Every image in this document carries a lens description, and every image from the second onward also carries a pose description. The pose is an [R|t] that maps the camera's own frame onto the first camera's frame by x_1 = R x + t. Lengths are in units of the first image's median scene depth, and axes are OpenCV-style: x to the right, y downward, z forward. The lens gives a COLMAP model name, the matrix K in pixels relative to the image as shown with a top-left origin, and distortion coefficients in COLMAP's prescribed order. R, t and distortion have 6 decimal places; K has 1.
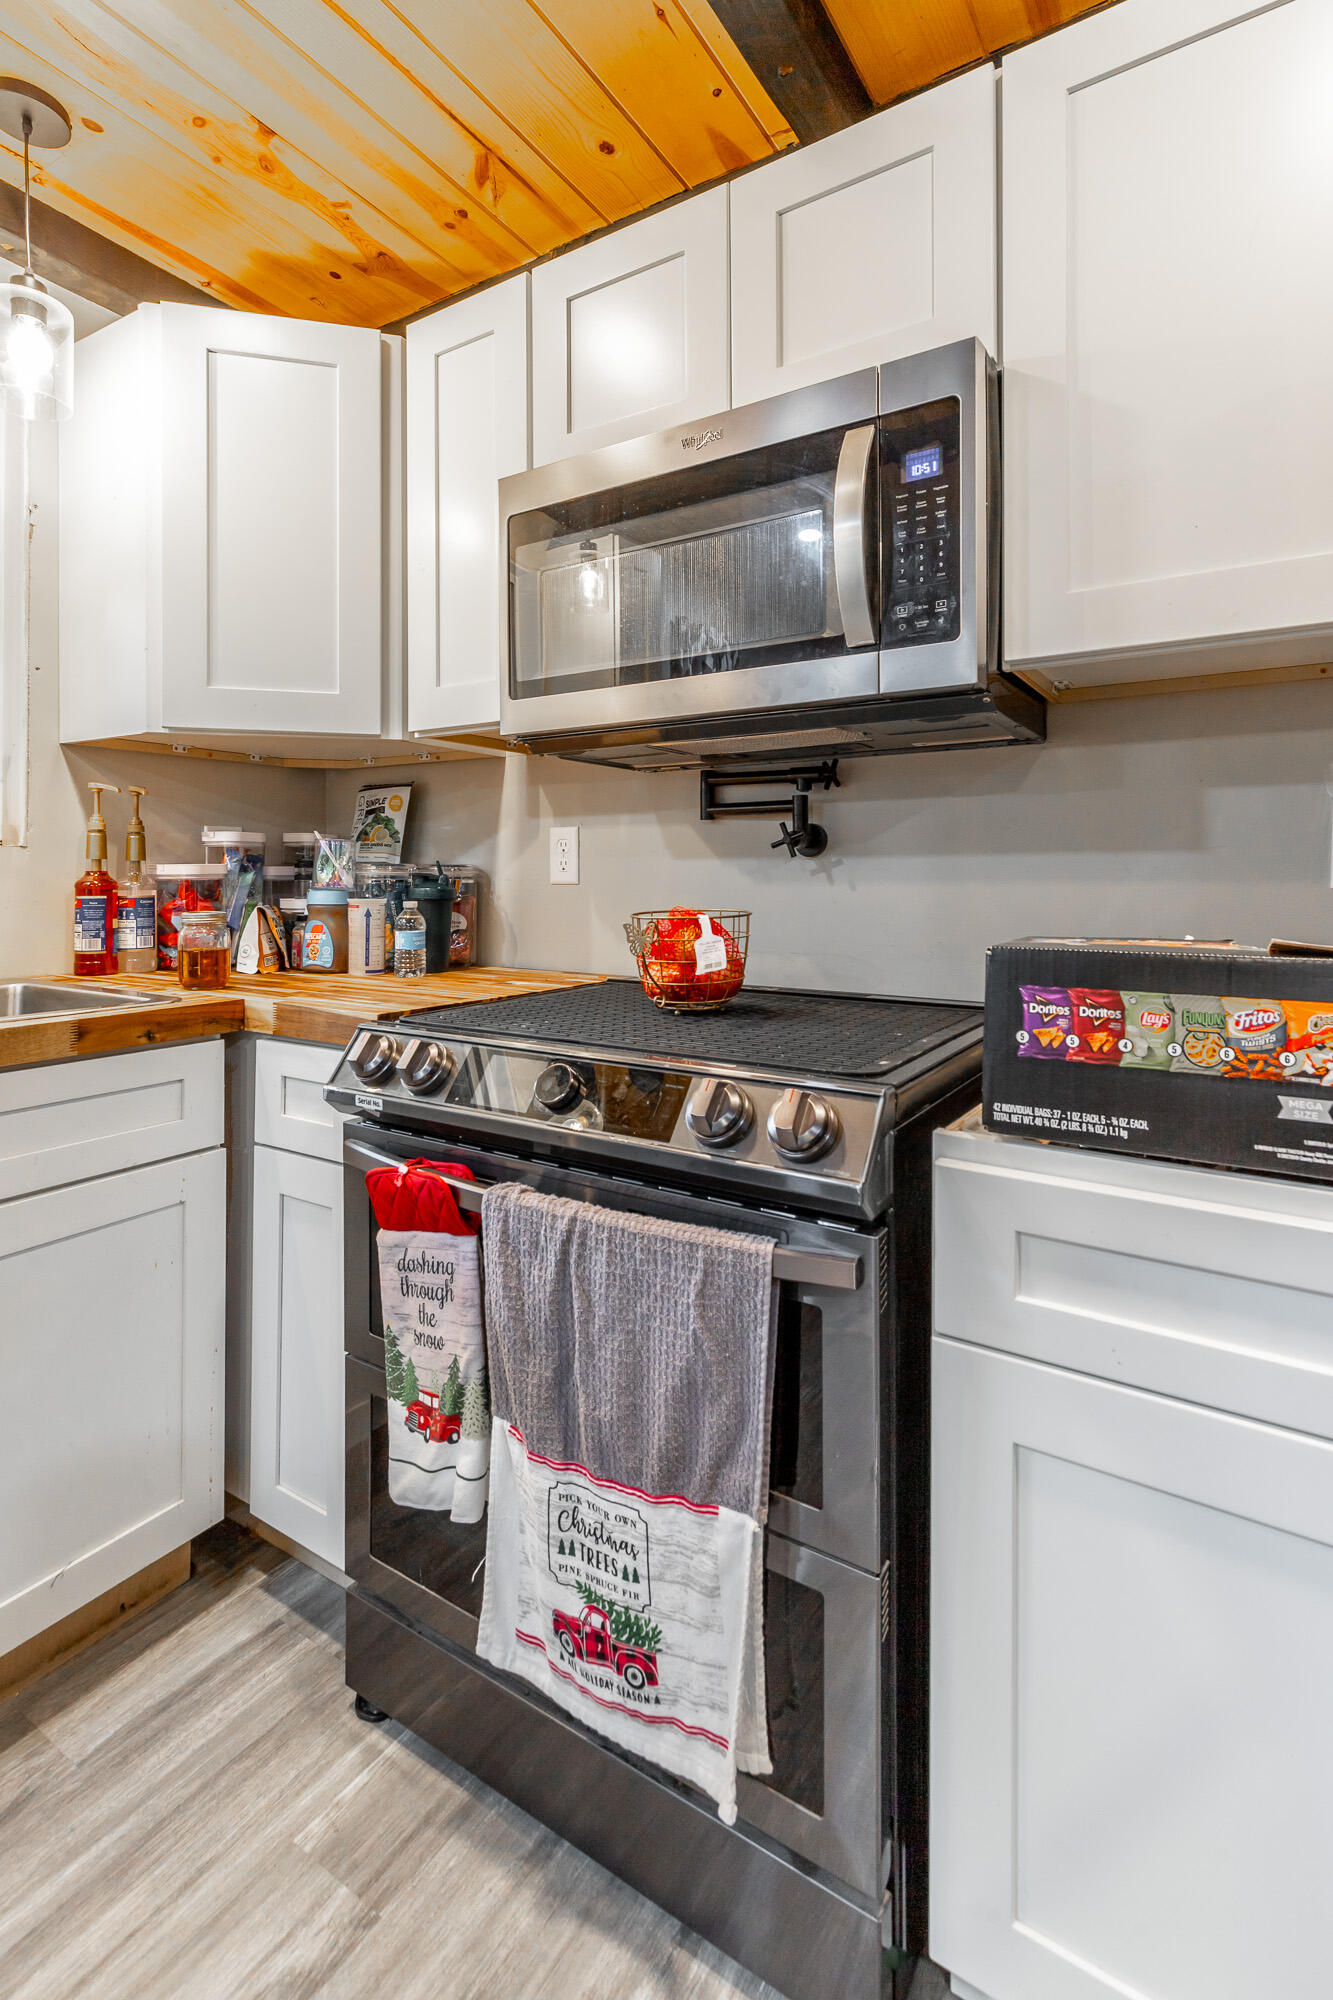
lens RADIAL K [[919.9, 0, 671.1], [0, 919.9, 878.6], [0, 0, 1]] dist [0.003130, 0.000469]
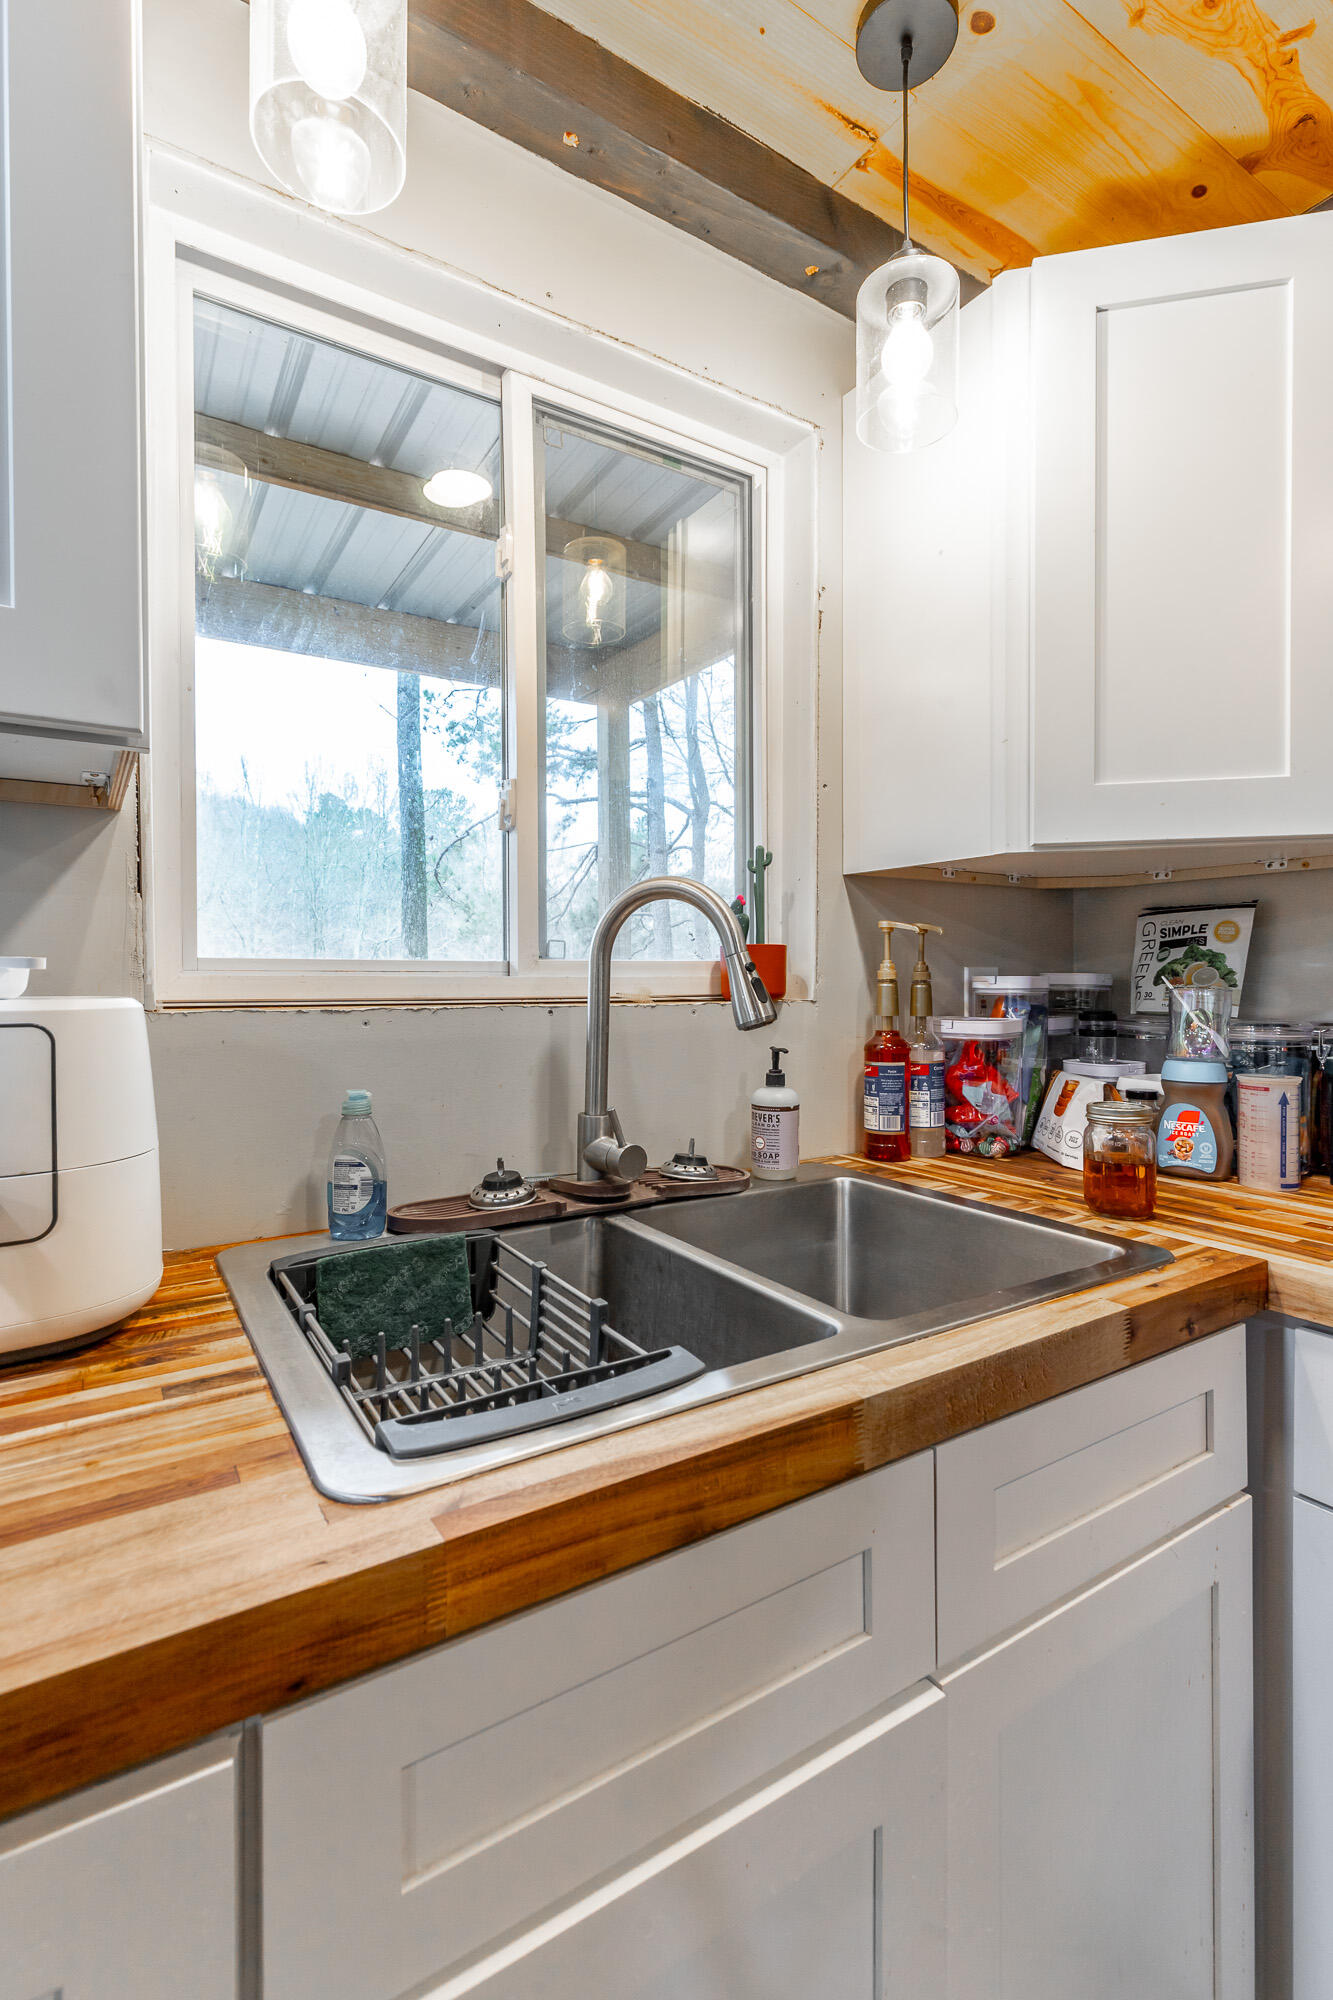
lens RADIAL K [[897.4, 0, 666.5], [0, 897.4, 1000.0], [0, 0, 1]] dist [-0.000118, -0.000209]
pose [[0.895053, 0.005267, -0.445929, -0.437611], [0.001892, 0.999876, 0.015606, -0.046626], [0.445956, -0.014812, 0.894932, 0.205153]]
